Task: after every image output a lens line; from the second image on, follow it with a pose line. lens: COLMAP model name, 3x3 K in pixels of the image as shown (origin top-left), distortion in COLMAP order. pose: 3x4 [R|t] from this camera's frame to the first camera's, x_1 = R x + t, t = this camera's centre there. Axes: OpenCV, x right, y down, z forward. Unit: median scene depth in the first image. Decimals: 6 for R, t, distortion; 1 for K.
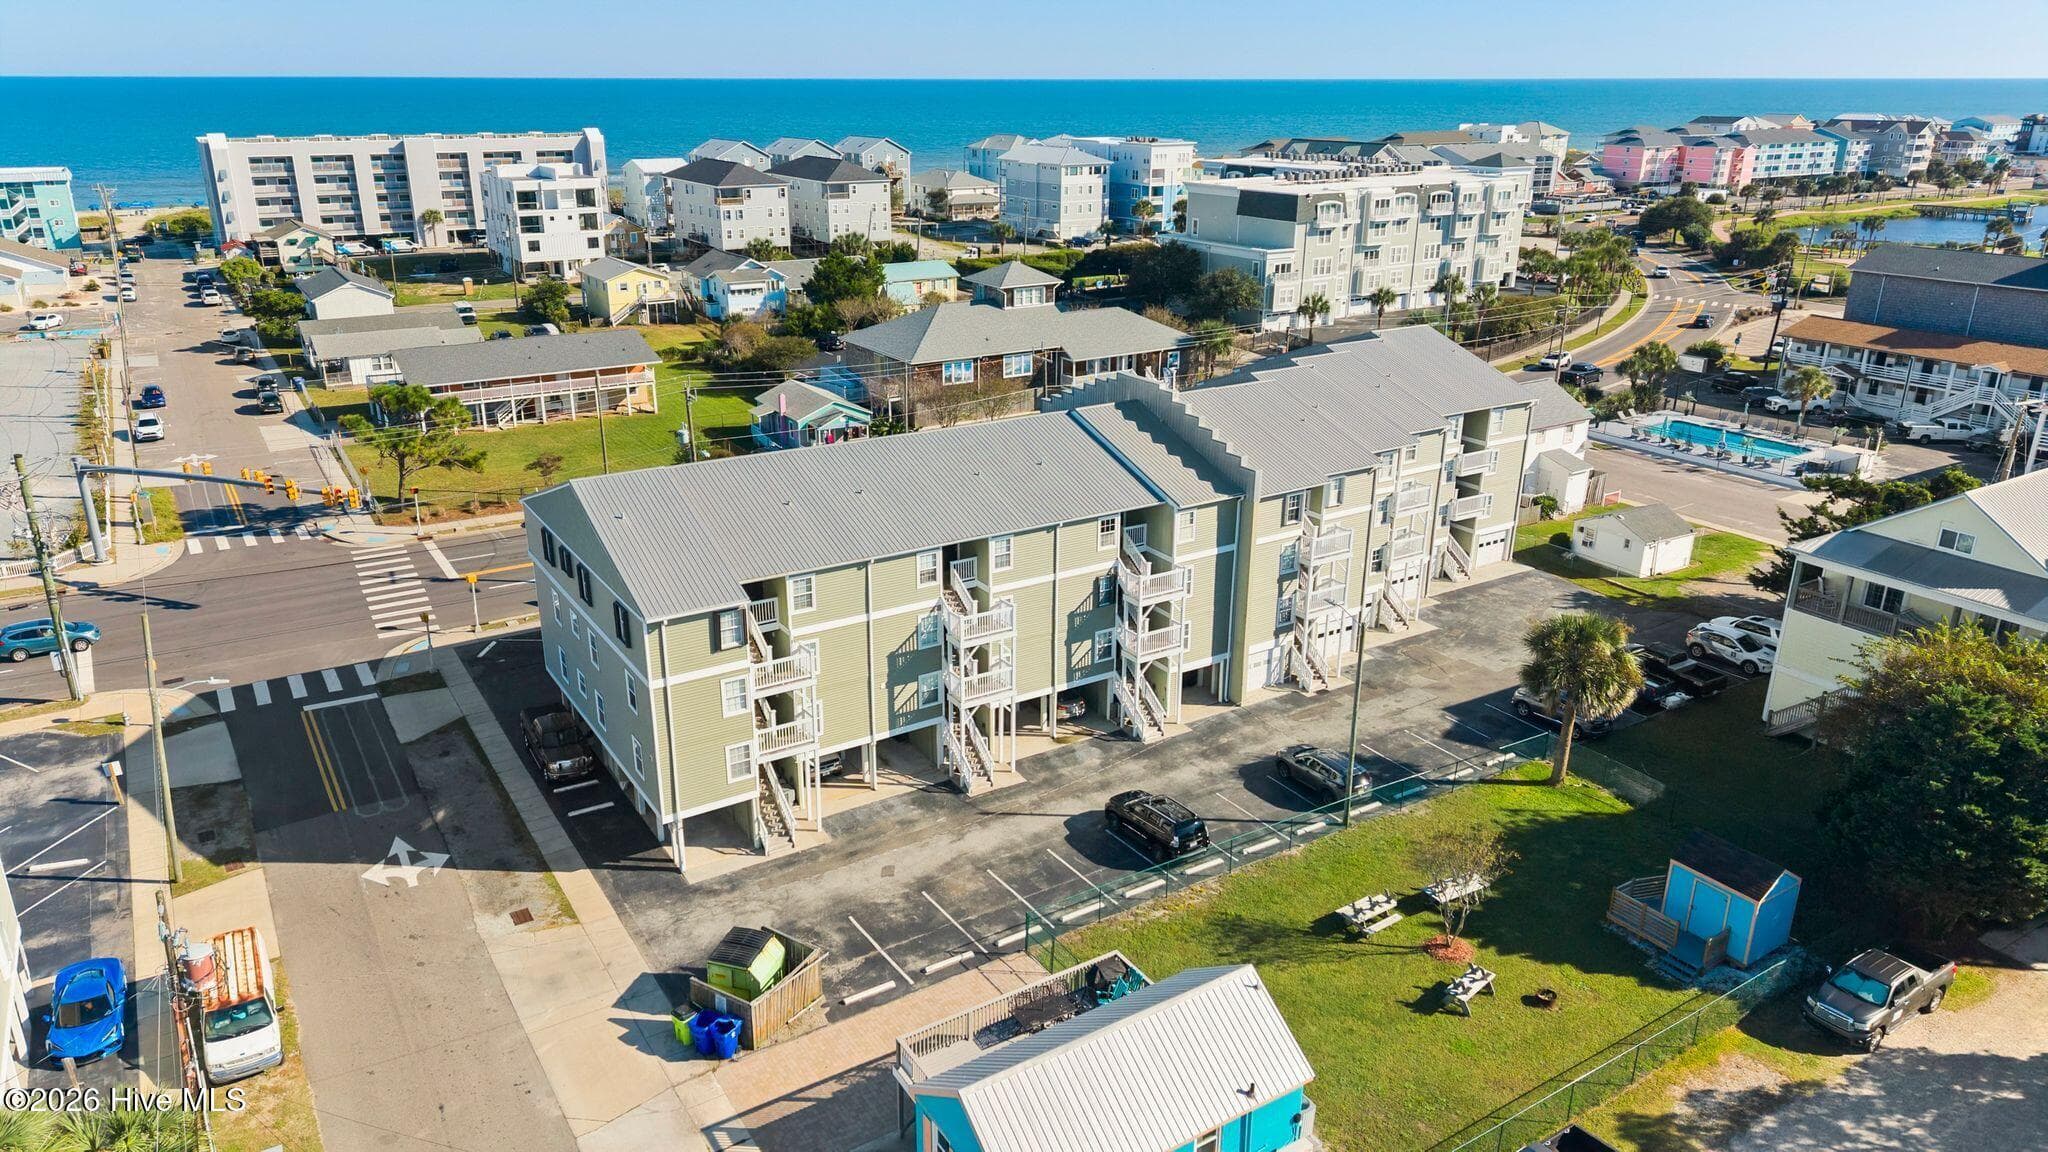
lens RADIAL K [[1361.5, 0, 1016.9], [0, 1361.5, 548.9], [0, 0, 1]] dist [0.049156, -0.048416]
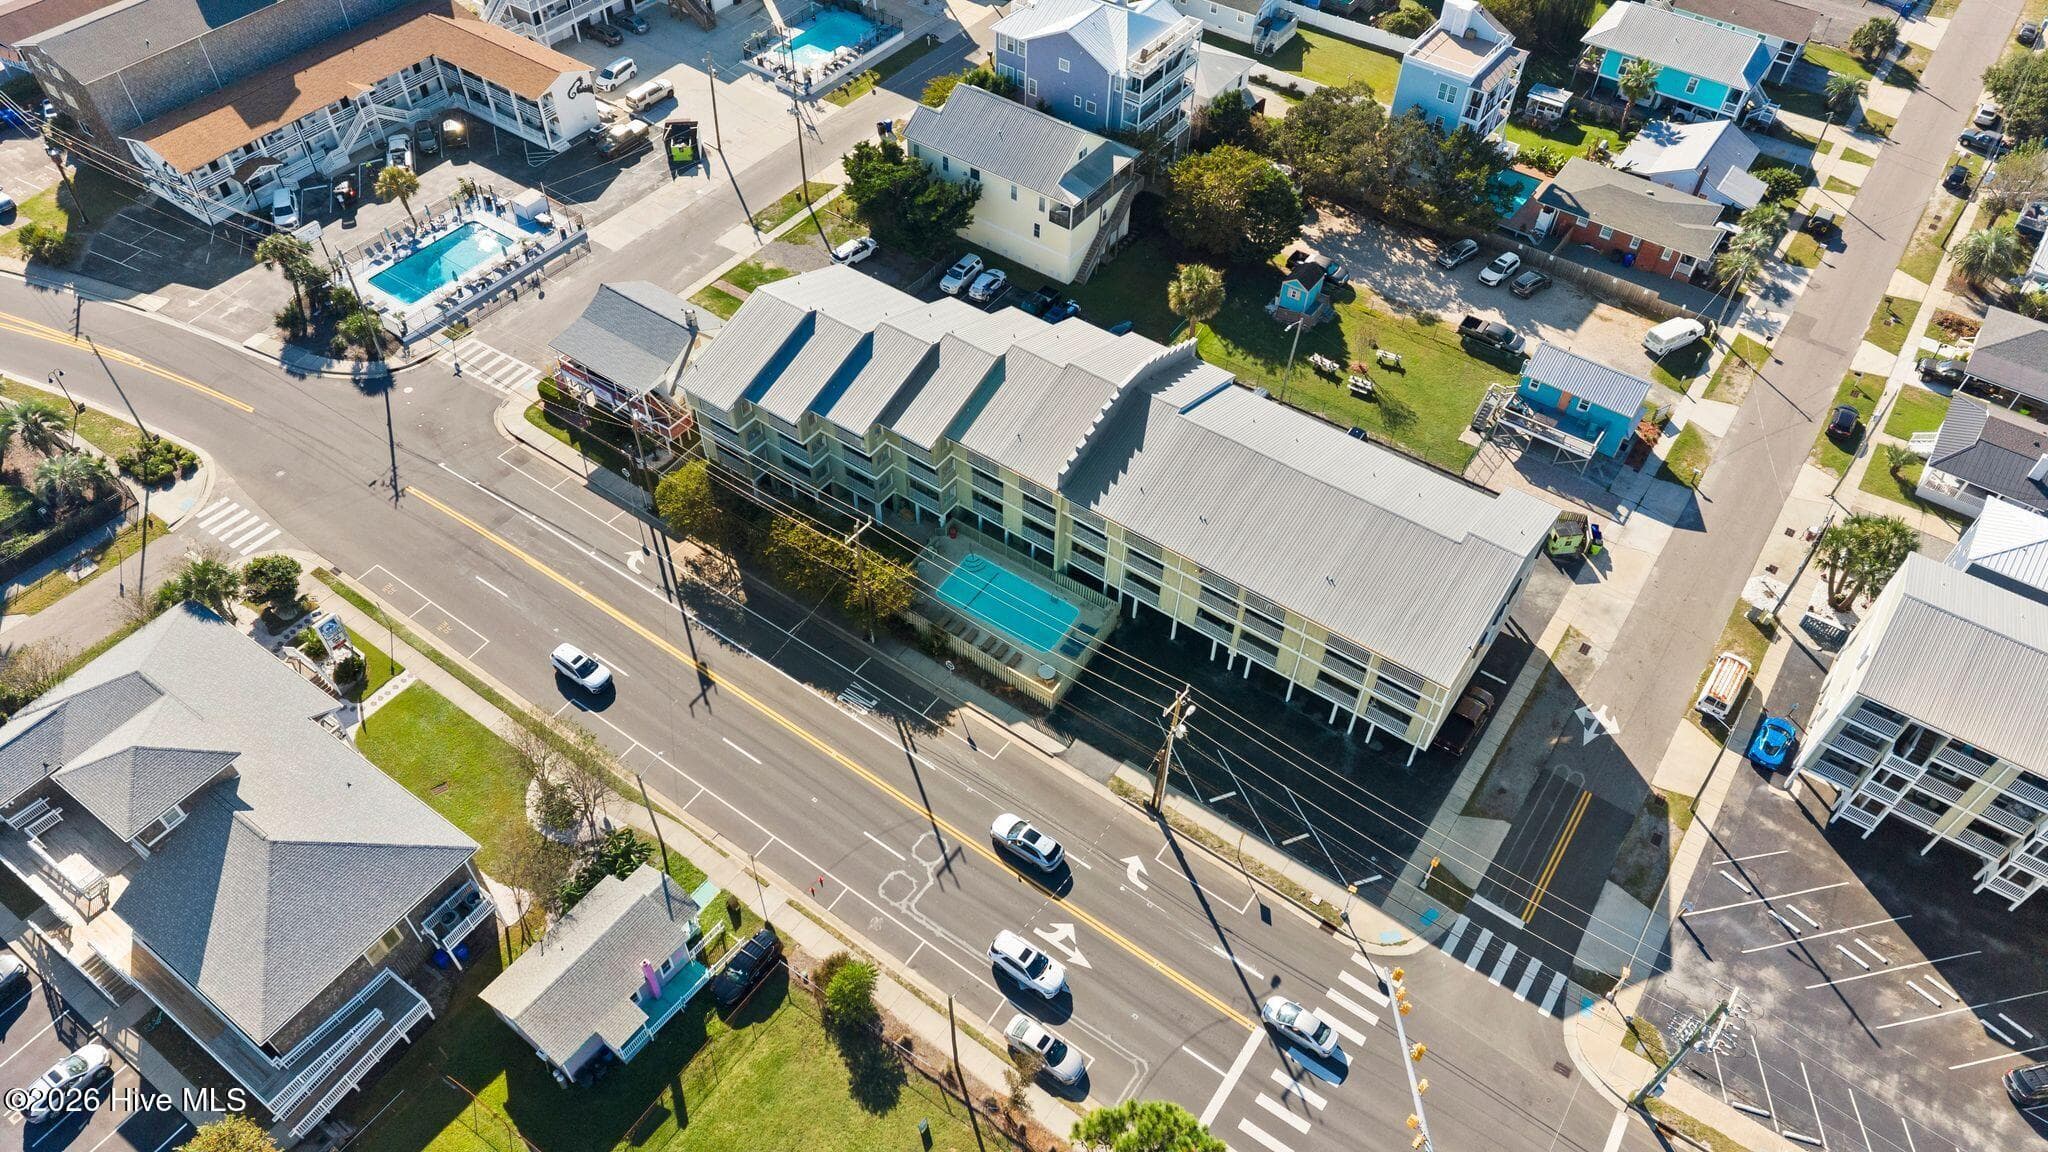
lens RADIAL K [[1376.5, 0, 1032.4], [0, 1376.5, 569.9], [0, 0, 1]] dist [0.061912, -0.082326]
pose [[-0.386054, -0.688357, 0.614107, -0.844852], [0.280319, 0.546695, 0.789016, -1.117840], [-0.878853, 0.476749, -0.018094, 1.182777]]
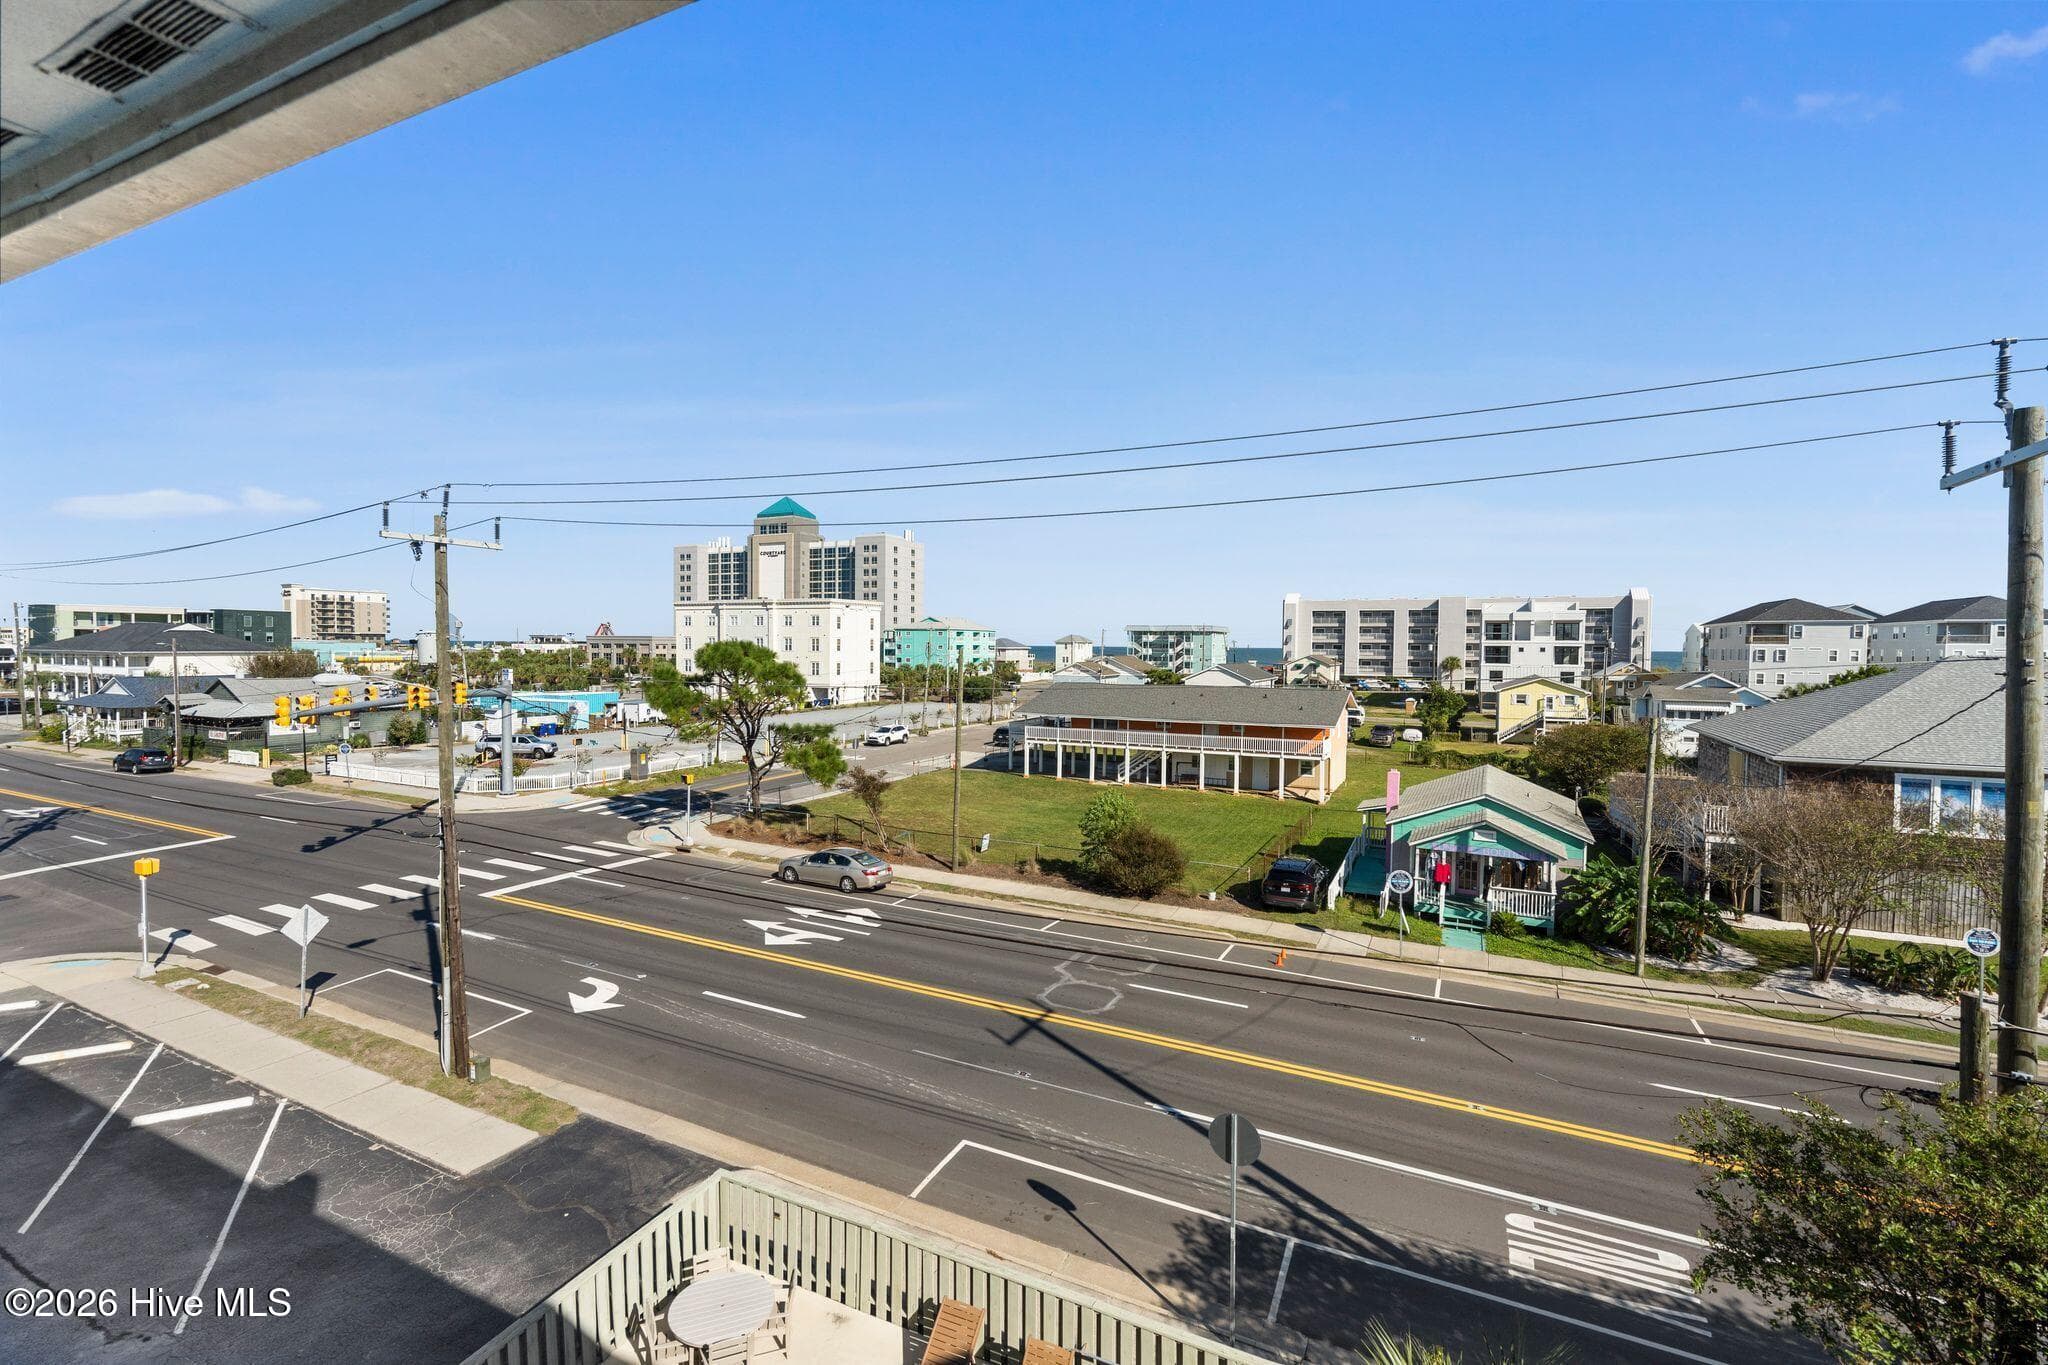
lens RADIAL K [[927.6, 0, 1015.6], [0, 927.6, 672.7], [0, 0, 1]] dist [-0.002606, -0.000163]
pose [[0.524422, 0.026743, -0.851039, 0.061354], [-0.285356, 0.947224, -0.146075, -0.091927], [0.802218, 0.319454, 0.504376, 1.119816]]
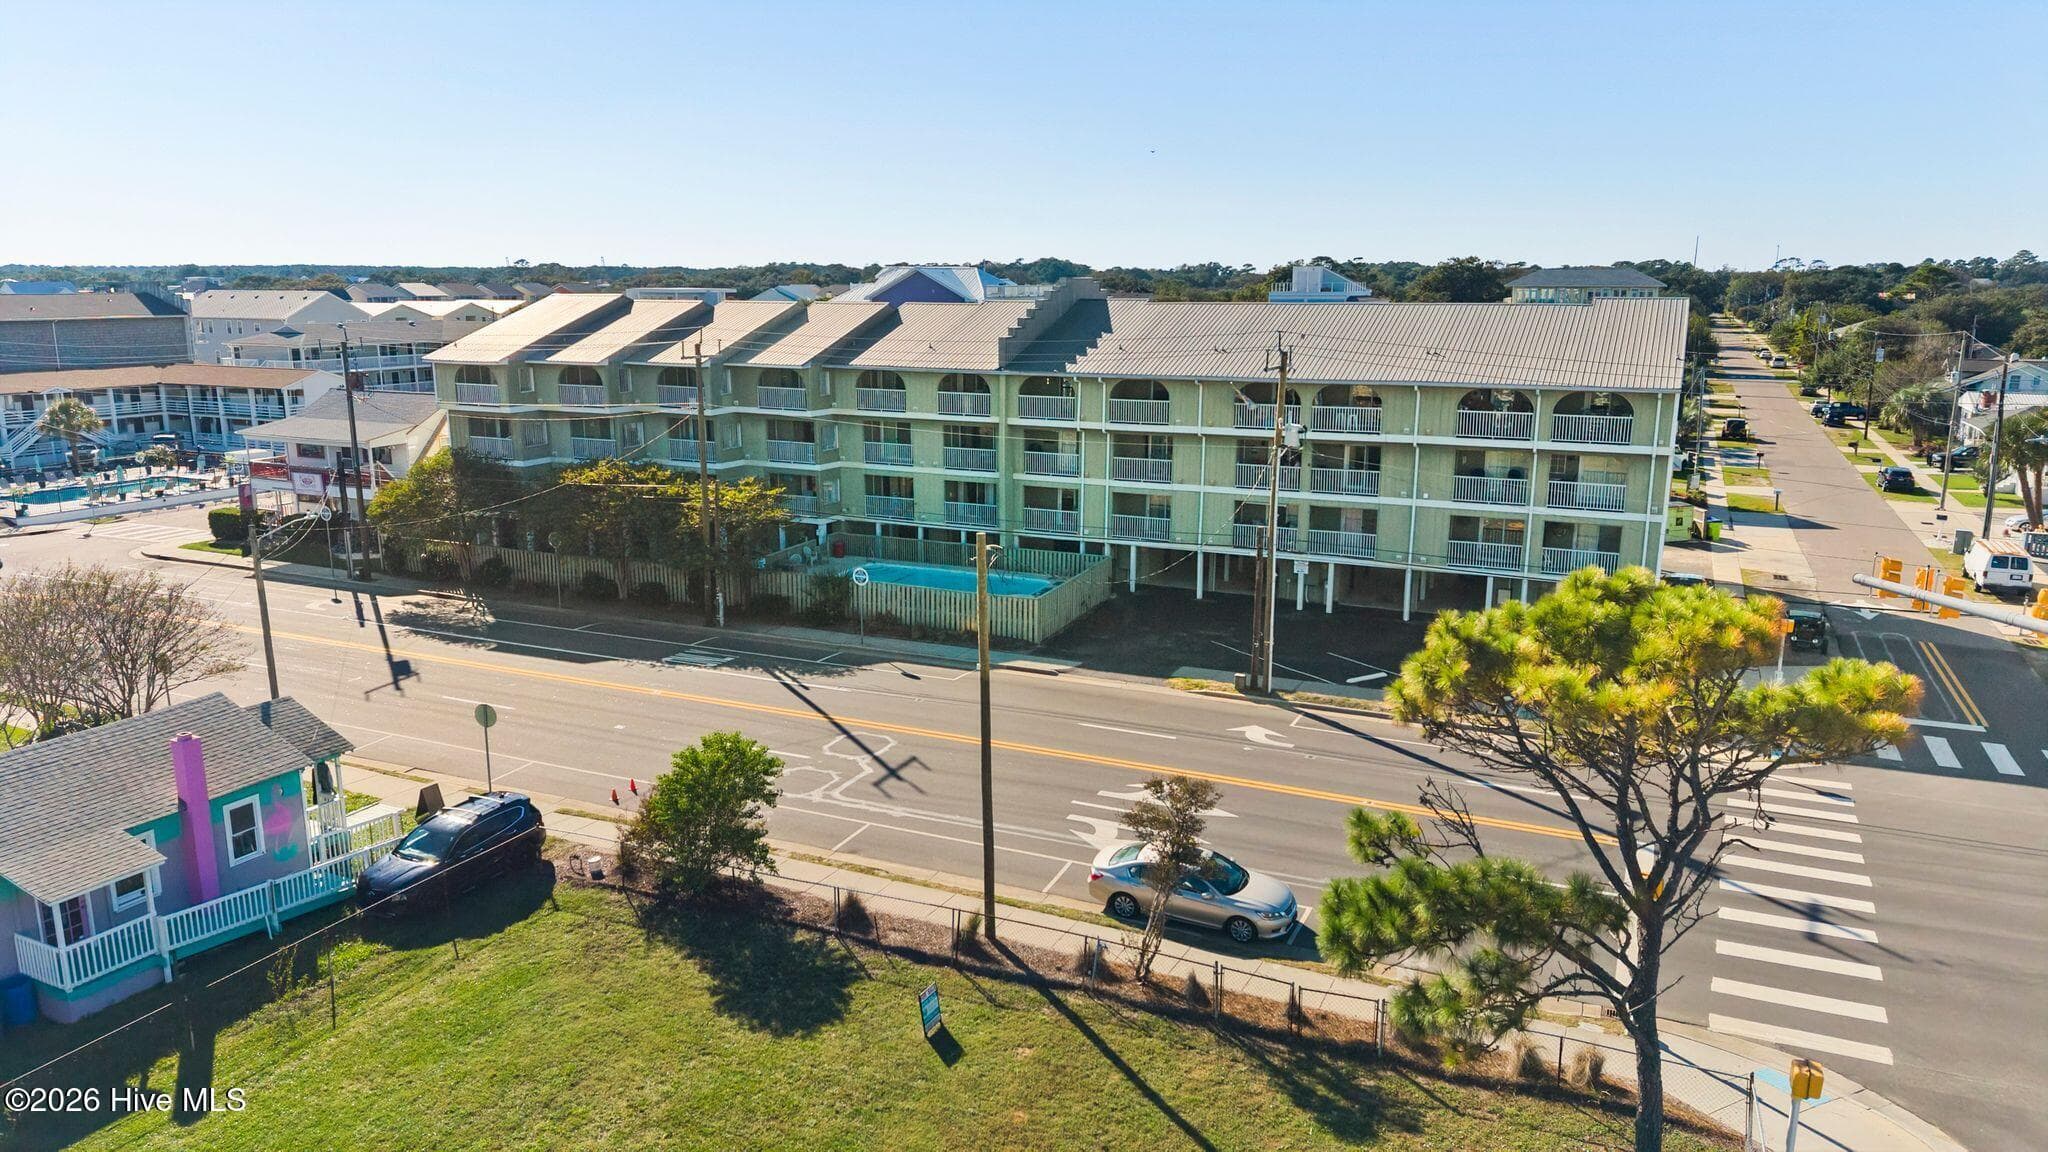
lens RADIAL K [[1376.5, 0, 1032.4], [0, 1376.5, 569.9], [0, 0, 1]] dist [0.061912, -0.082326]
pose [[-0.542866, -0.165828, 0.823284, -0.764506], [0.269132, 0.894259, 0.357588, -0.302599], [-0.795527, 0.415695, -0.440833, 1.538544]]
